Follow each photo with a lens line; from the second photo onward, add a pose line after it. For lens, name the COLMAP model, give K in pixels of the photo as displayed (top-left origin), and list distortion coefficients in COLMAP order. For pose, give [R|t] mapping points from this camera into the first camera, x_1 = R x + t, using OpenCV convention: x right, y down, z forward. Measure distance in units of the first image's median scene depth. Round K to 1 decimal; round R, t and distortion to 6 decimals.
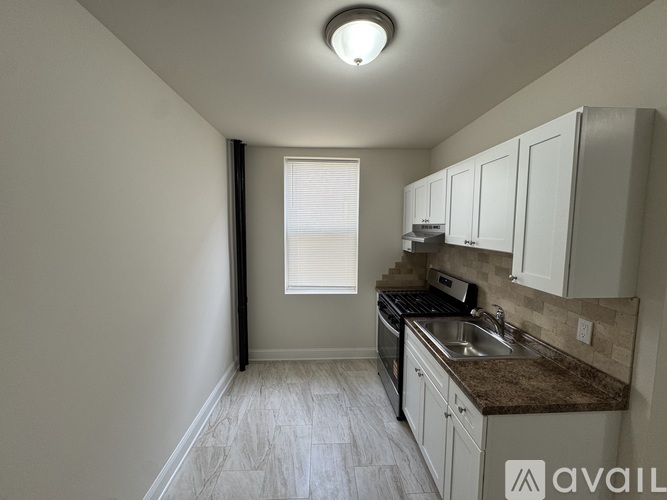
lens RADIAL K [[266.9, 0, 333.1], [0, 266.9, 248.2], [0, 0, 1]] dist [-0.000054, 0.000033]
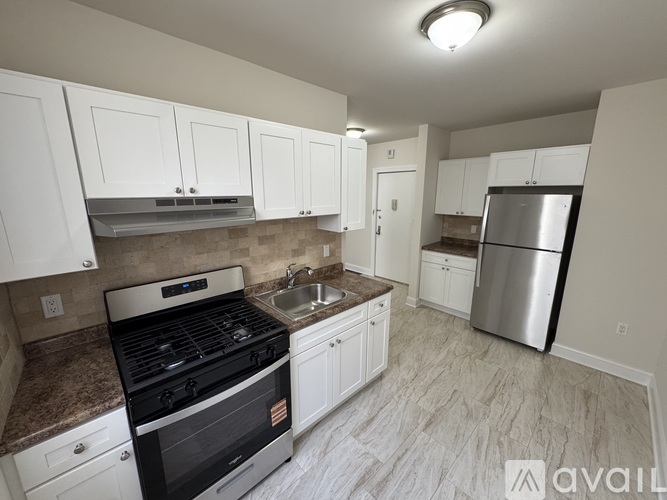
lens RADIAL K [[266.9, 0, 333.1], [0, 266.9, 248.2], [0, 0, 1]] dist [-0.000054, 0.000033]
pose [[-0.646788, -0.169124, 0.743681, -0.367776], [0.061209, 0.960447, 0.271653, -0.162420], [-0.760209, 0.221222, -0.610854, 1.531530]]
